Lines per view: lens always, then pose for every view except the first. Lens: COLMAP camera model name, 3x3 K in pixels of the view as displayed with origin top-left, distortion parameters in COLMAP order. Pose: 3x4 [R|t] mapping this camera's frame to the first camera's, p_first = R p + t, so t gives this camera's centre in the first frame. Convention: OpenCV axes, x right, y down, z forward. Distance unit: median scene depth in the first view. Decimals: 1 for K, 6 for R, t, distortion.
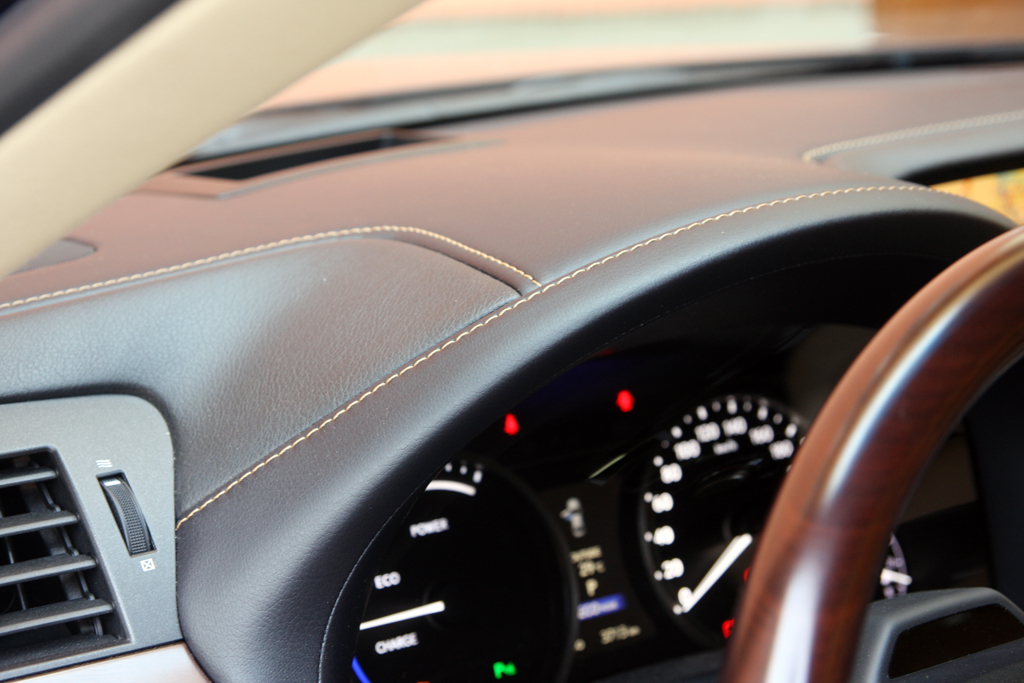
lens RADIAL K [[2111.7, 0, 511.1], [0, 2111.7, 340.4], [0, 0, 1]] dist [0.014064, 0.000000]
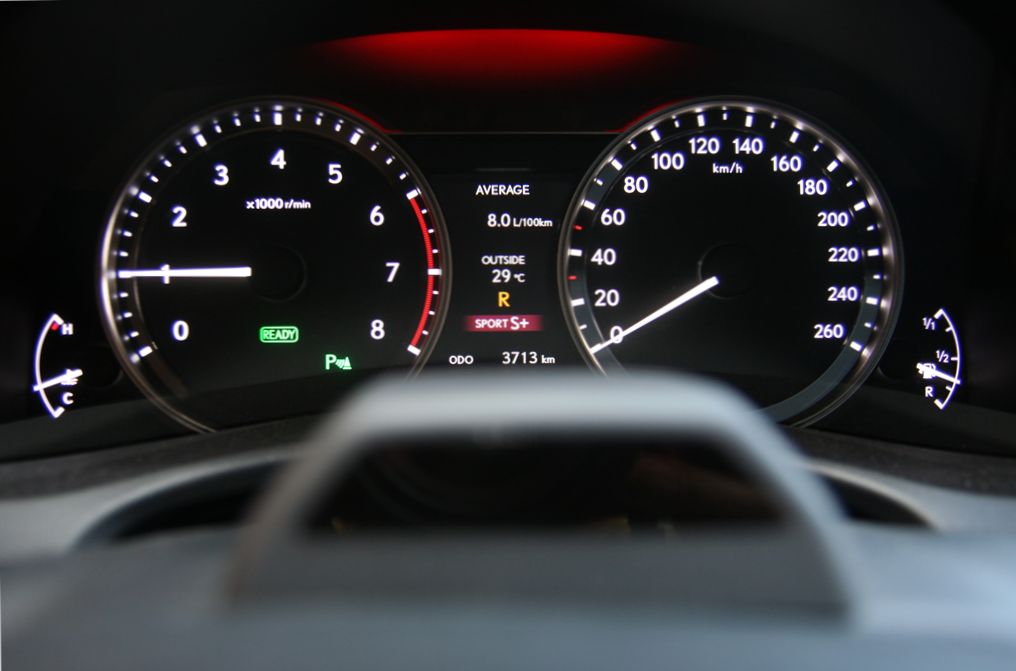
lens RADIAL K [[940.2, 0, 502.7], [0, 940.2, 362.1], [0, 0, 1]] dist [-0.066270, 0.000000]
pose [[0.833902, 0.210708, -0.510108, 0.234450], [-0.137354, 0.974406, 0.177952, 0.073054], [0.534548, -0.078329, 0.841500, 0.667628]]
